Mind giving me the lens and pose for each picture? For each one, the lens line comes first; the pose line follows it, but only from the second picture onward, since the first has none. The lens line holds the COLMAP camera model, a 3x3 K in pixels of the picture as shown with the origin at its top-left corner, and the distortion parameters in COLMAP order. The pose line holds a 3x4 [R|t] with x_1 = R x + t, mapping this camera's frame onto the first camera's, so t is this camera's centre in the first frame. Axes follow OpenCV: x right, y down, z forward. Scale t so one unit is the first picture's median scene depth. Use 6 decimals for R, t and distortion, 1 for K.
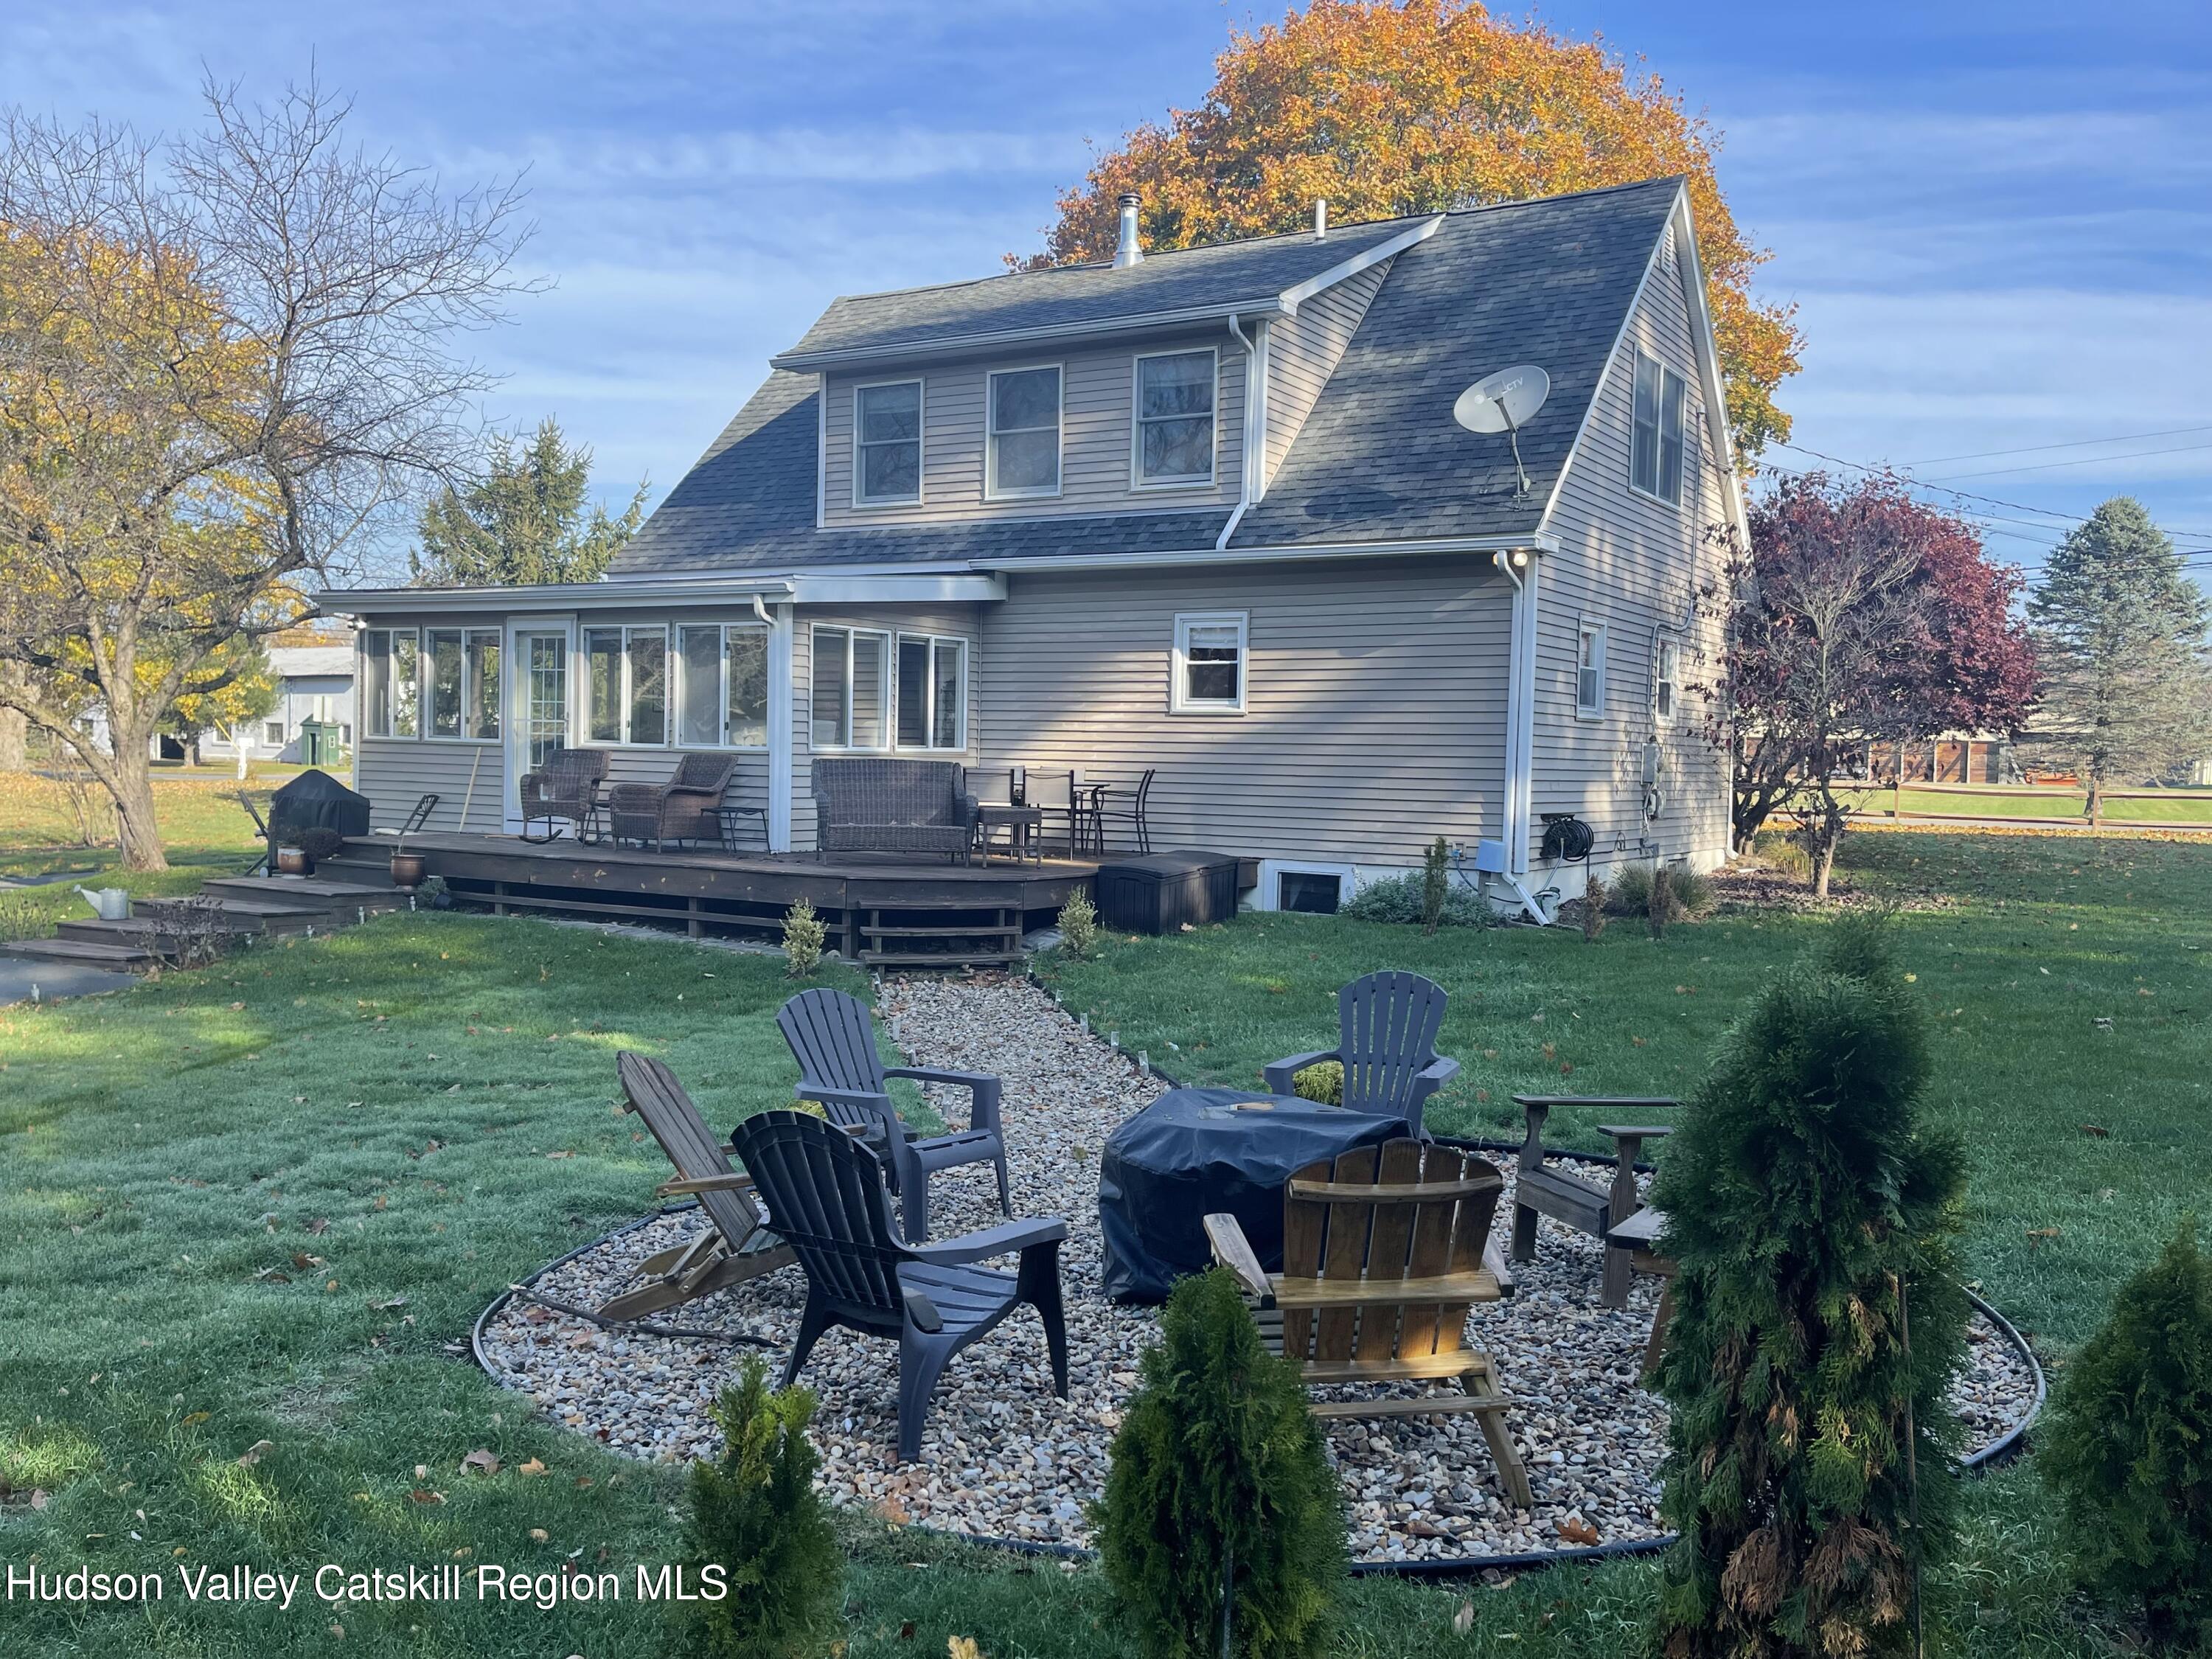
lens RADIAL K [[1784.9, 0, 1104.3], [0, 1784.9, 820.5], [0, 0, 1]] dist [0.046999, 0.009847]
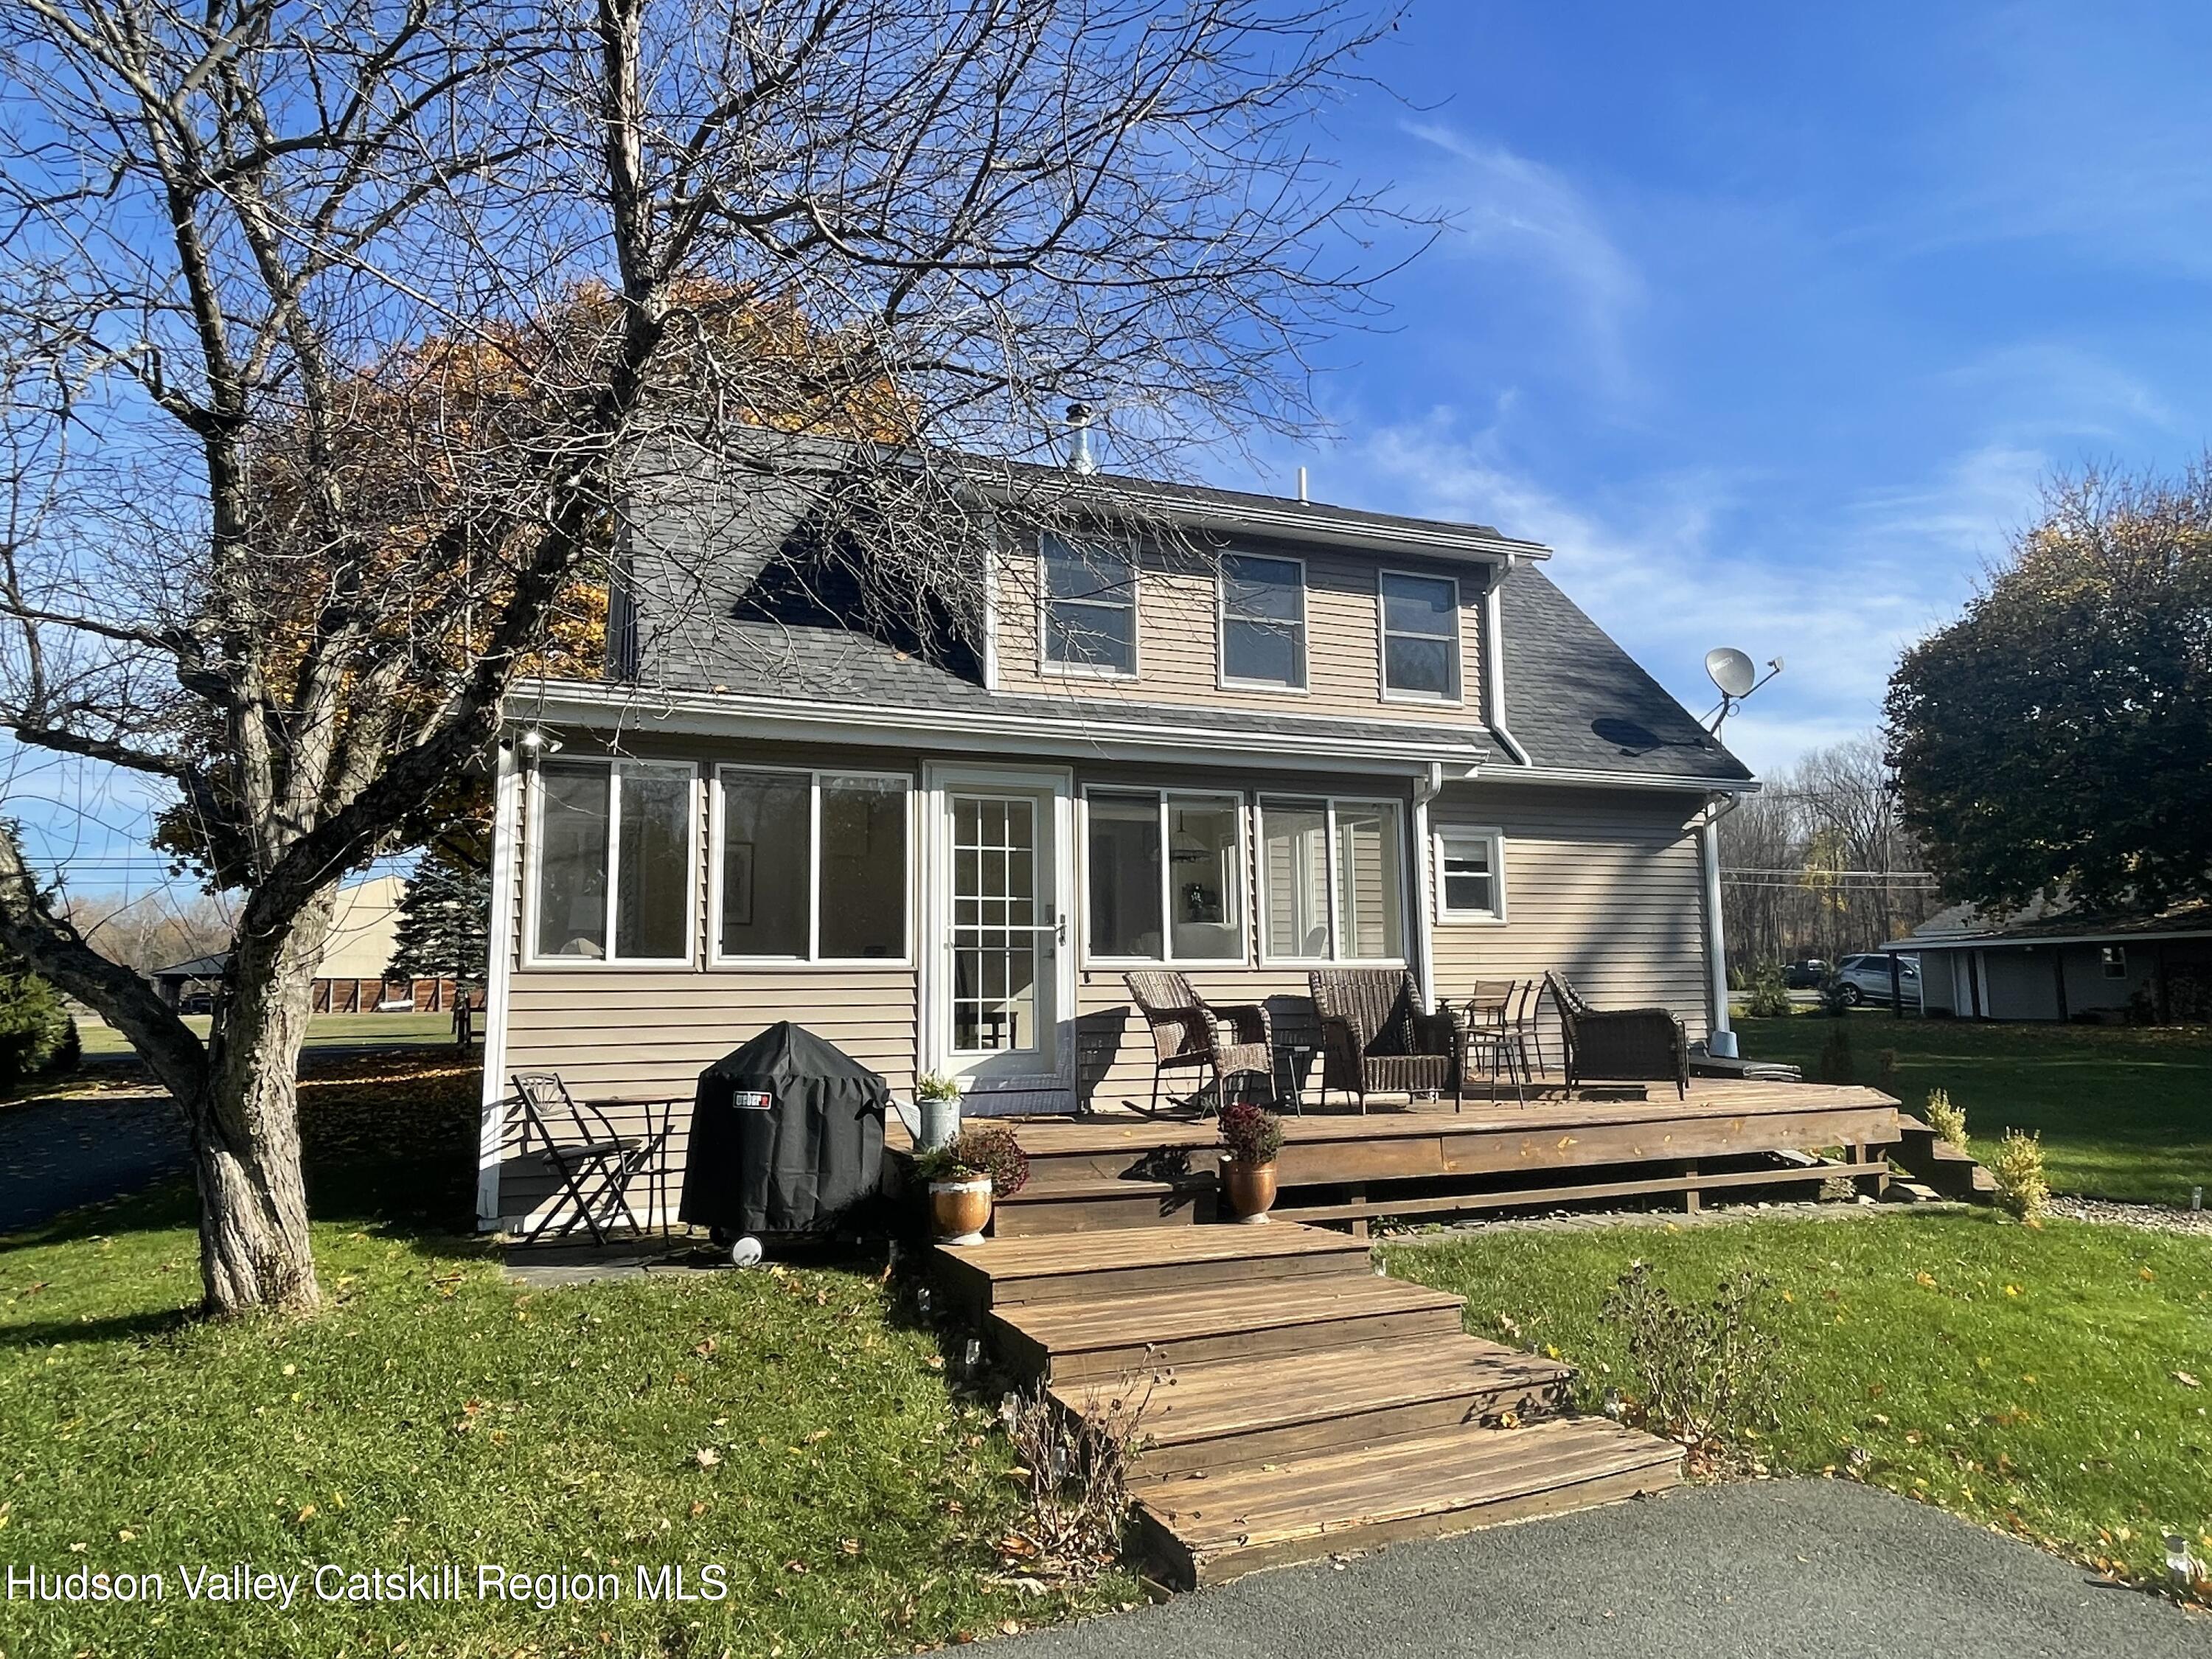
lens RADIAL K [[1365.2, 0, 1105.7], [0, 1365.2, 820.3], [0, 0, 1]] dist [0.001227, 0.000172]
pose [[0.612522, 0.070577, 0.787297, -0.756881], [0.052106, 0.990234, -0.129308, -0.032002], [-0.788734, 0.120227, 0.602863, 0.759462]]
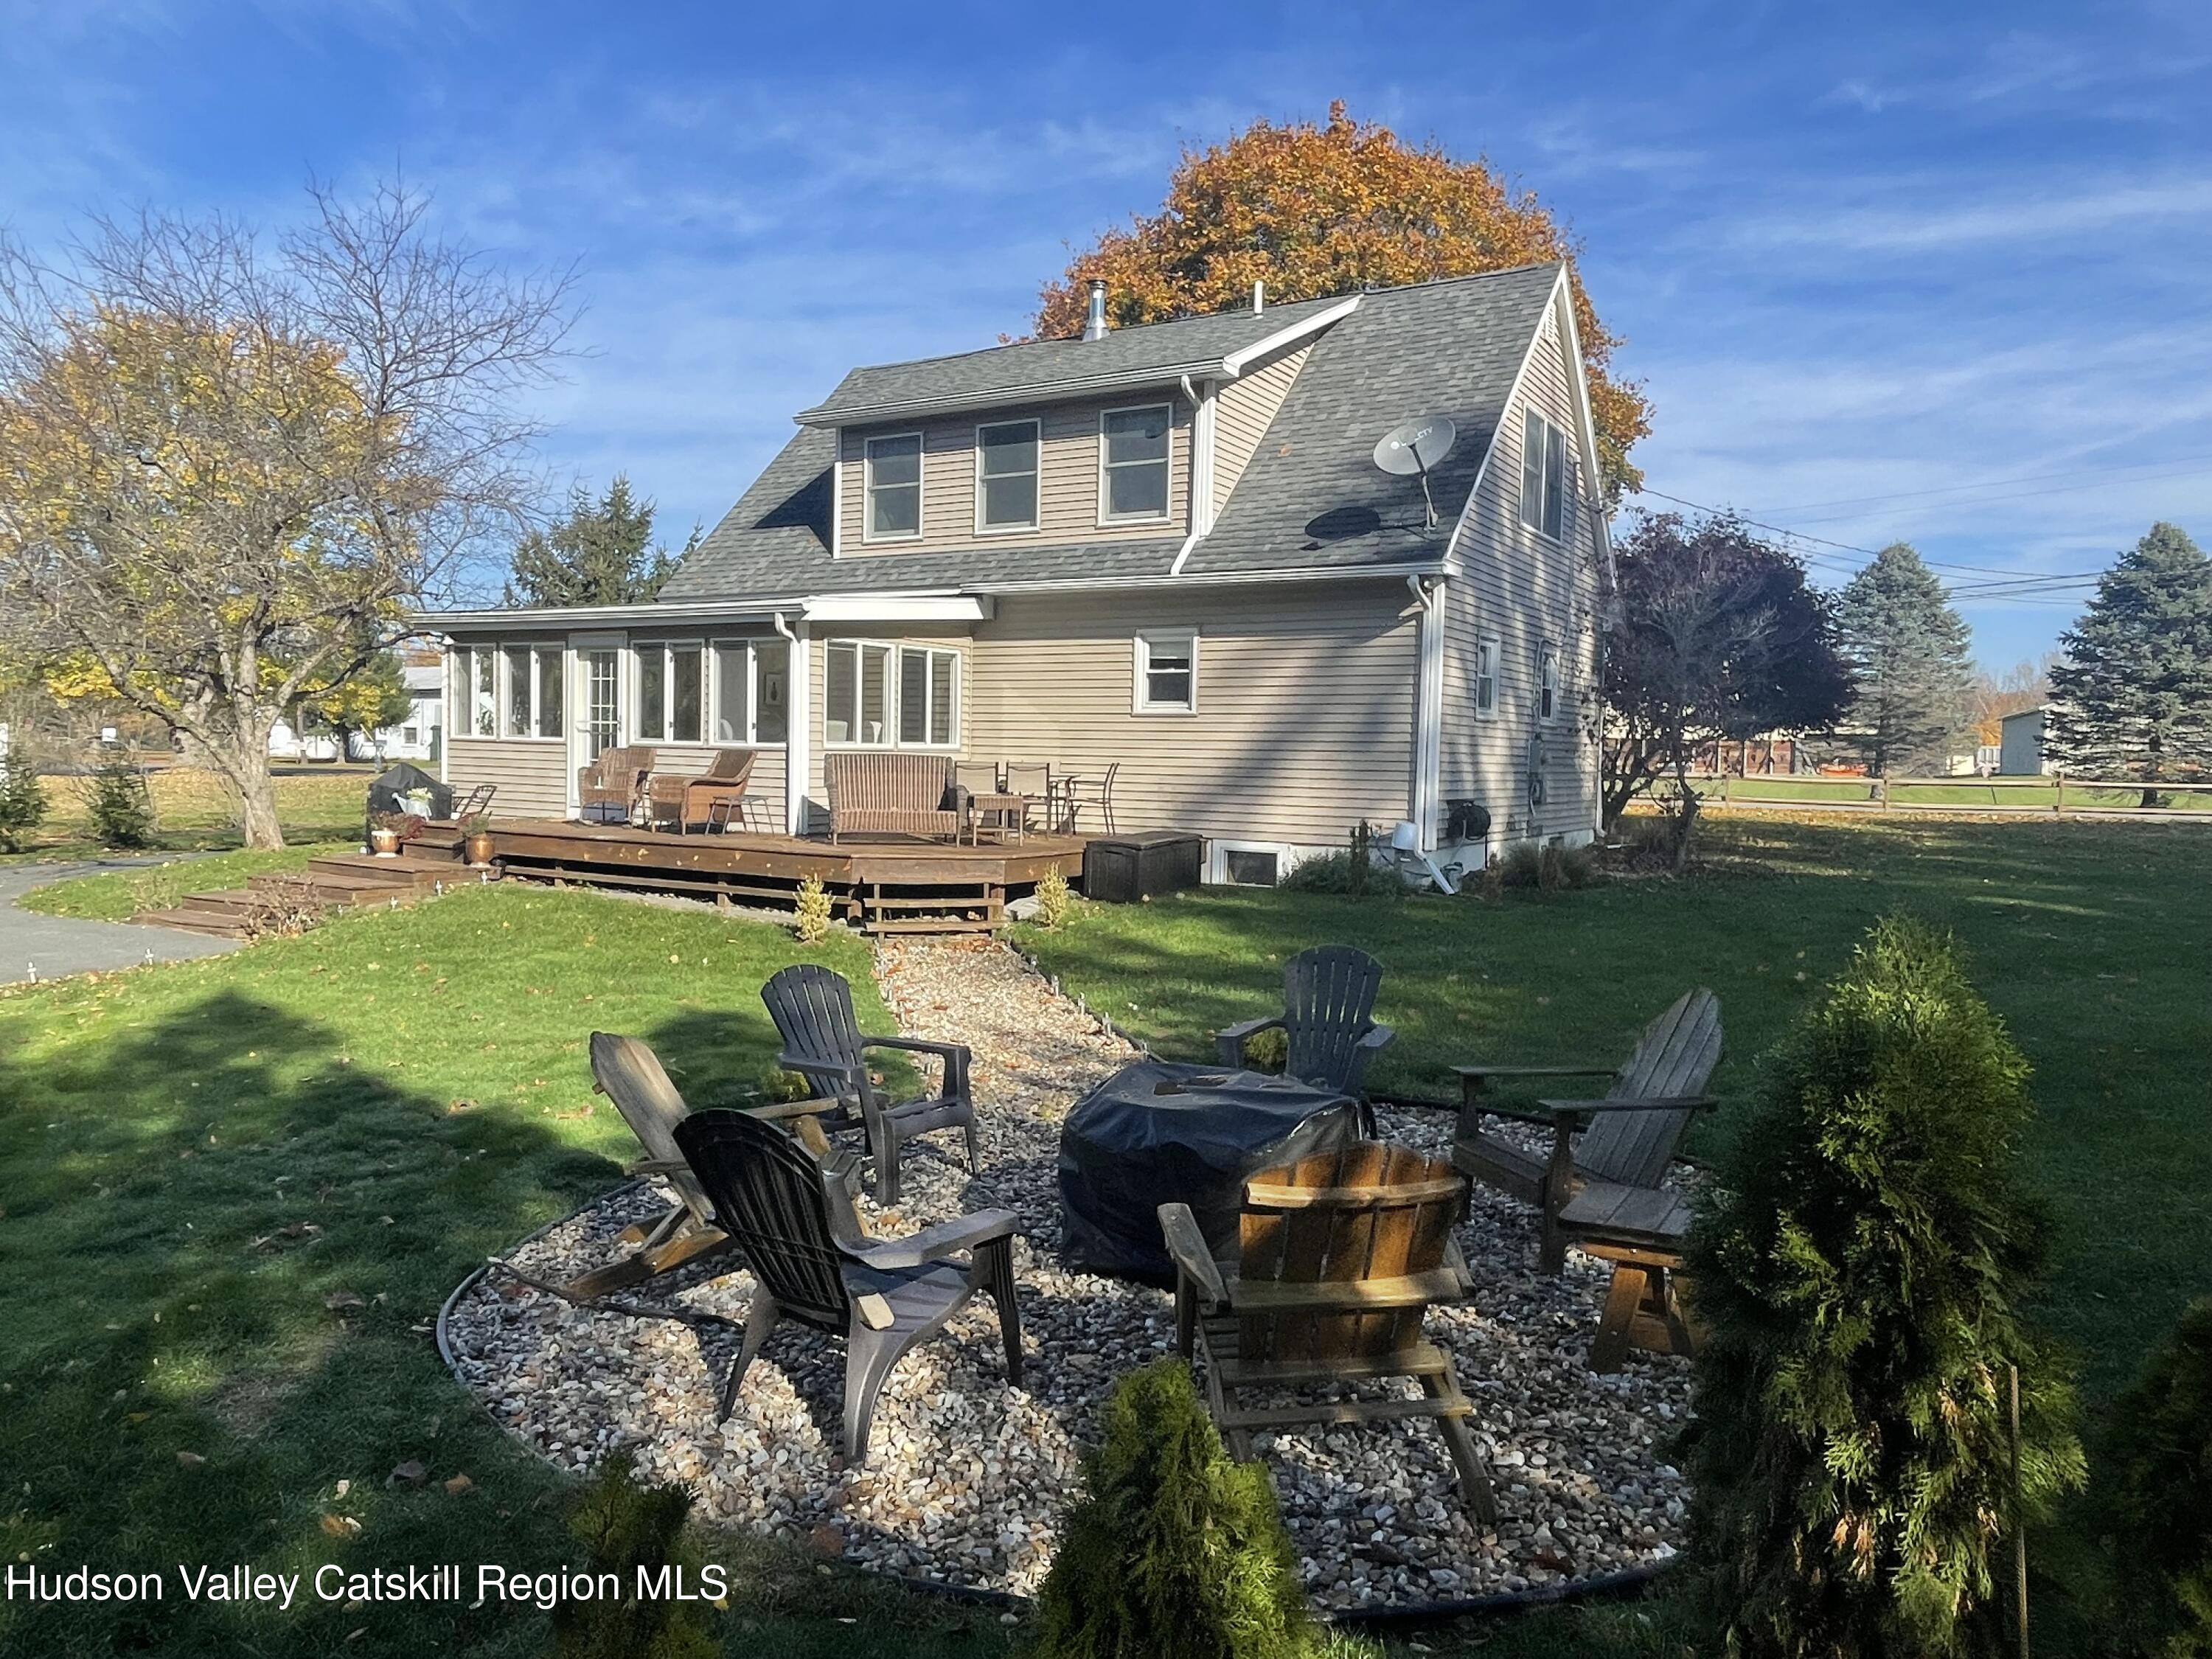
lens RADIAL K [[1426.6, 0, 1104.2], [0, 1426.6, 822.6], [0, 0, 1]] dist [0.005233, -0.003467]
pose [[0.999886, -0.001895, 0.015000, 0.004340], [0.001707, 0.999920, 0.012551, -0.000755], [-0.015023, -0.012524, 0.999809, 0.064499]]
